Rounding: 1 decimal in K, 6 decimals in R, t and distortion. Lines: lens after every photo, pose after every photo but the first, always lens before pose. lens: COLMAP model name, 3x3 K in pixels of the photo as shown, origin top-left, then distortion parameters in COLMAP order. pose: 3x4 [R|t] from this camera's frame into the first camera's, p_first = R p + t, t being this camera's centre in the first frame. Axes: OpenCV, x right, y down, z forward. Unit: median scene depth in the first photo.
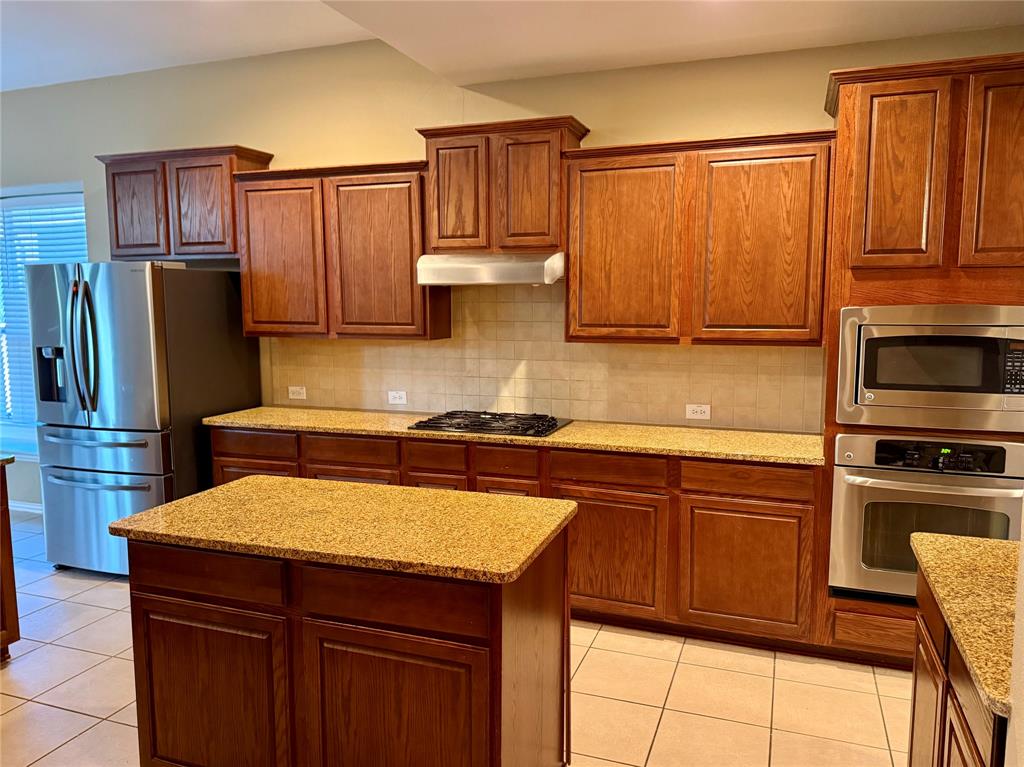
lens RADIAL K [[731.6, 0, 511.9], [0, 731.6, 388.6], [0, 0, 1]] dist [-0.000163, 0.000812]
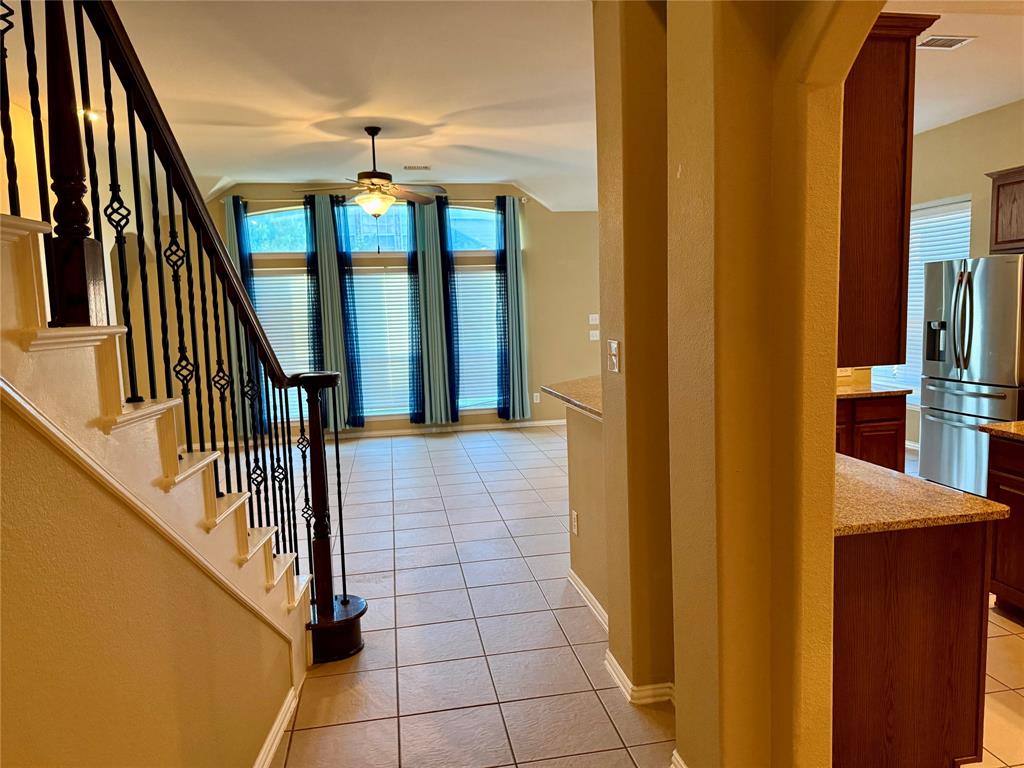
lens RADIAL K [[731.6, 0, 508.4], [0, 731.6, 391.2], [0, 0, 1]] dist [-0.000163, 0.000812]
pose [[0.493433, 0.087705, -0.865351, 0.182009], [-0.073837, 0.995536, 0.058797, 0.053871], [0.866644, 0.034882, 0.497705, -0.393819]]
